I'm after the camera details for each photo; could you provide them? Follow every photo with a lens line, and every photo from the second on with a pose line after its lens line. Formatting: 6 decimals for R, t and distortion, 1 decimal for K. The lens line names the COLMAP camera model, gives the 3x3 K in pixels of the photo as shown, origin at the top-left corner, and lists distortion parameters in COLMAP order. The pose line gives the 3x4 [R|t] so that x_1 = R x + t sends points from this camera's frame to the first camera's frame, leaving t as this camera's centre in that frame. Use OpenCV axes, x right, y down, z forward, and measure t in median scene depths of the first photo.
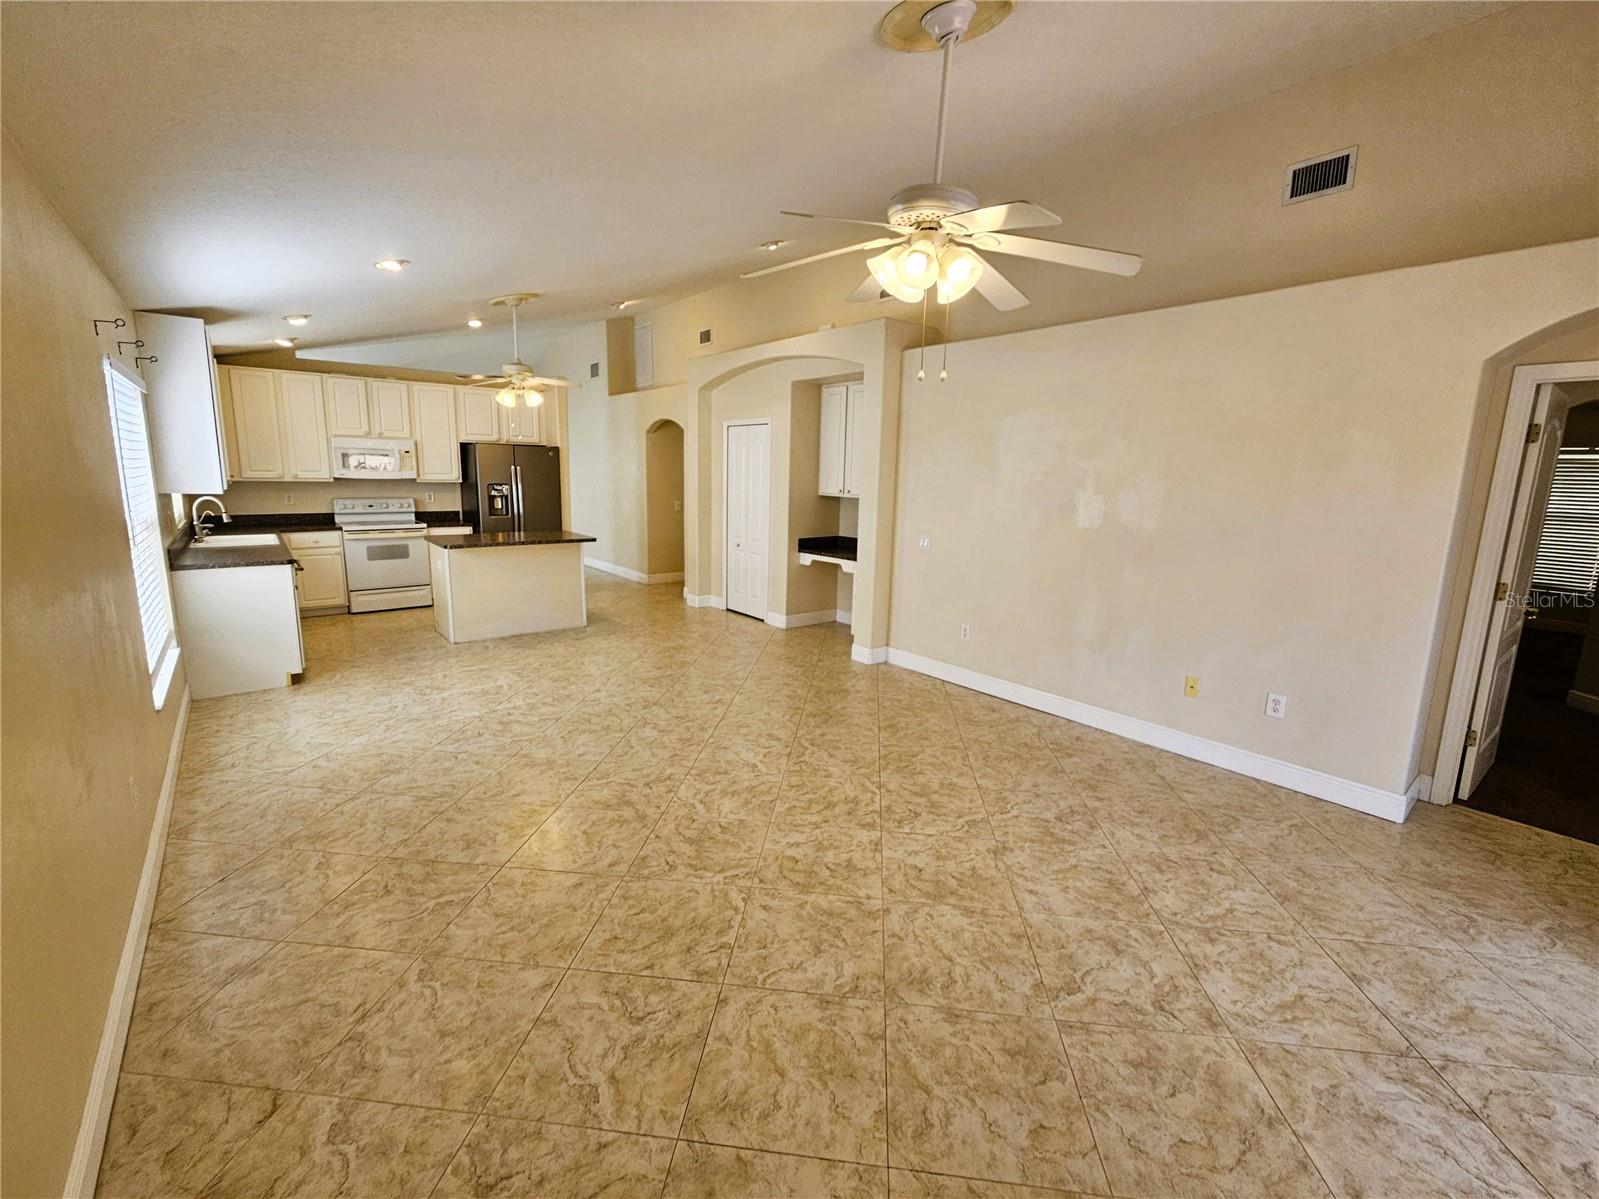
lens RADIAL K [[691.1, 0, 796.9], [0, 691.1, 595.2], [0, 0, 1]] dist [-0.000887, -0.000427]
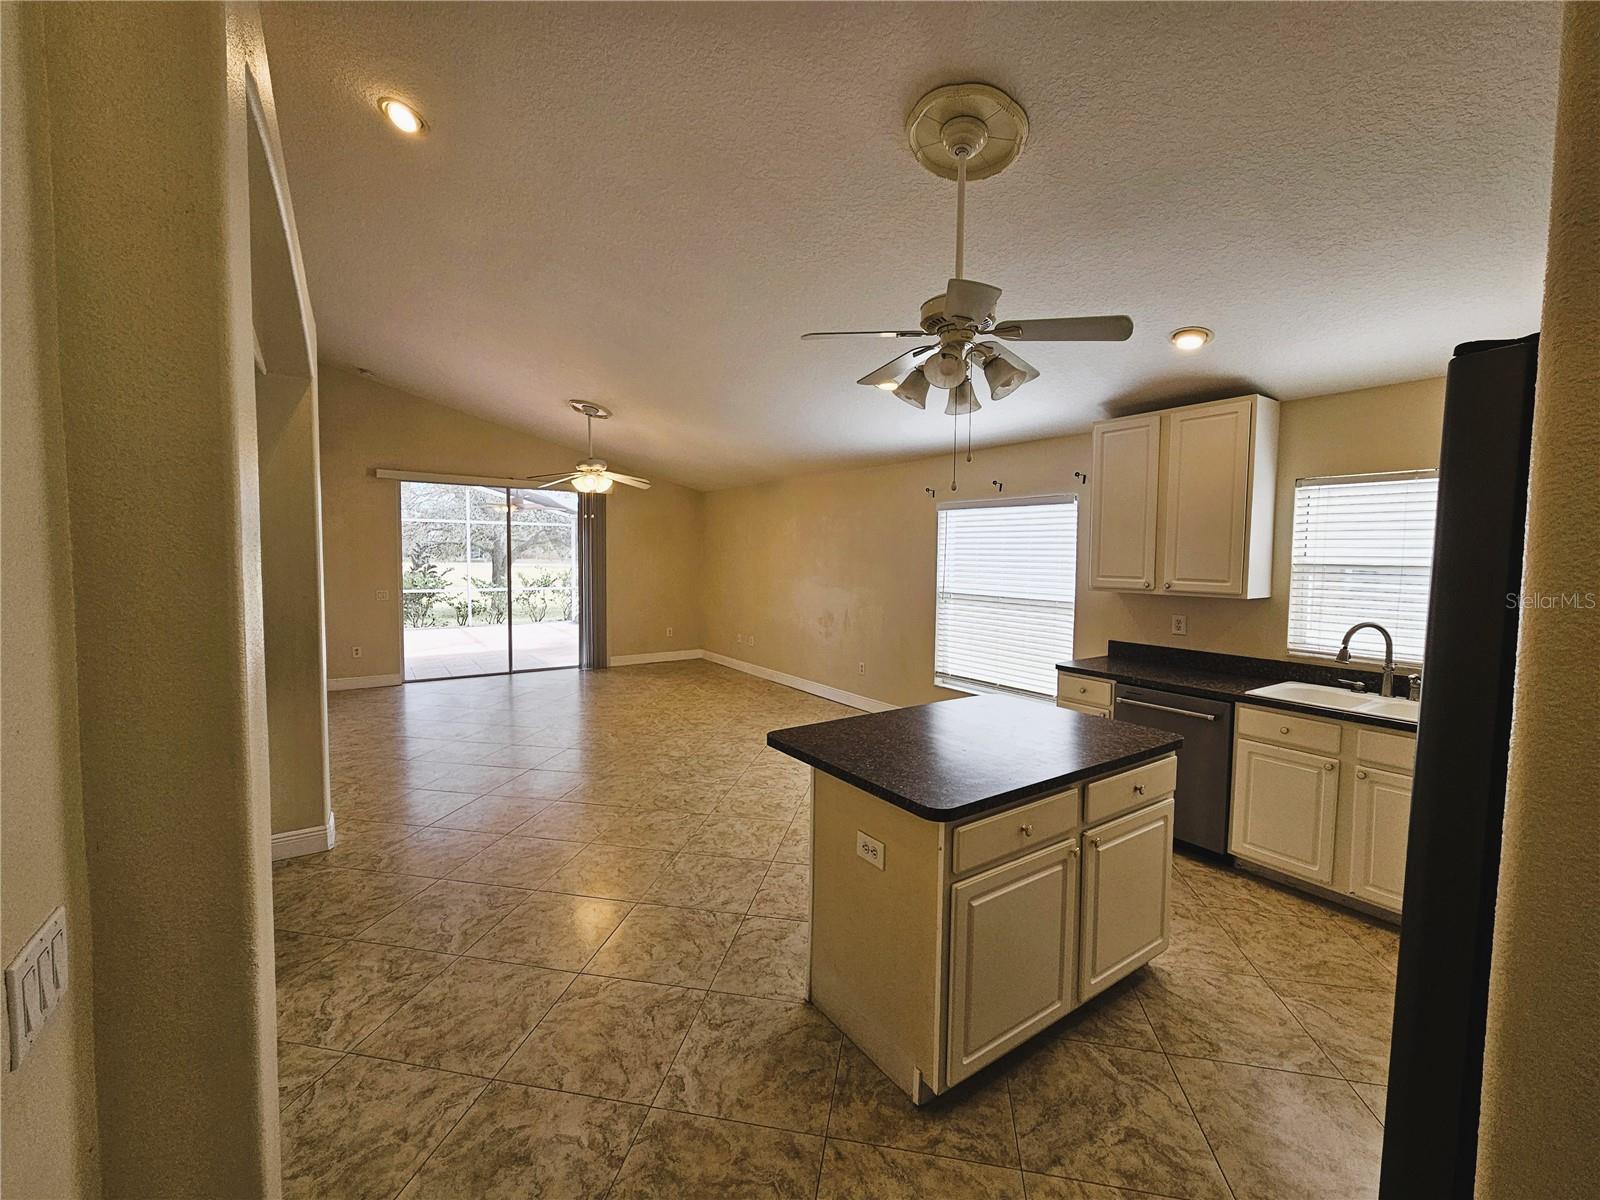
lens RADIAL K [[652.2, 0, 799.0], [0, 652.2, 592.5], [0, 0, 1]] dist [-0.000427, 0.000083]
pose [[-0.996475, -0.040501, 0.073460, -0.451902], [-0.021659, 0.970251, 0.241130, -0.339242], [-0.081040, 0.238689, -0.967709, 1.818770]]
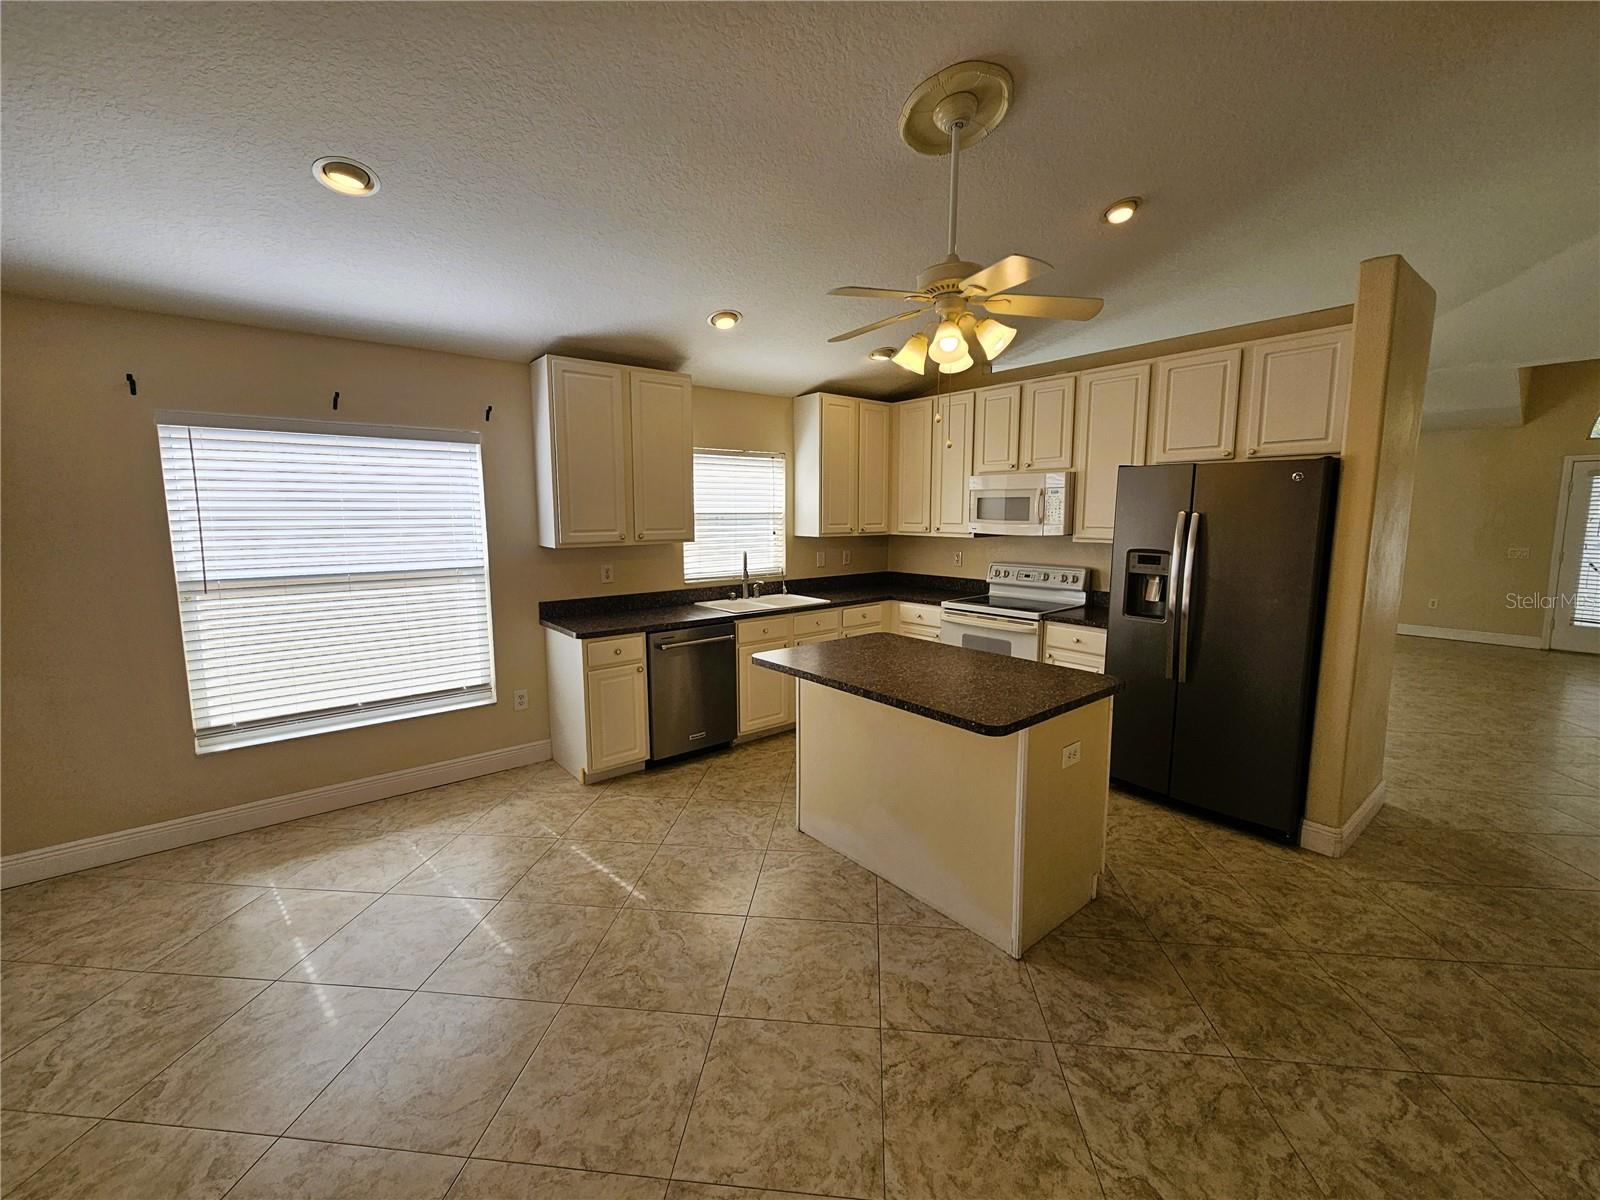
lens RADIAL K [[652.2, 0, 799.0], [0, 652.2, 592.5], [0, 0, 1]] dist [-0.000427, 0.000083]
pose [[0.004777, 0.100679, -0.994907, 0.008845], [-0.175927, 0.979486, 0.098274, -0.214190], [0.984392, 0.174562, 0.022392, 1.213815]]
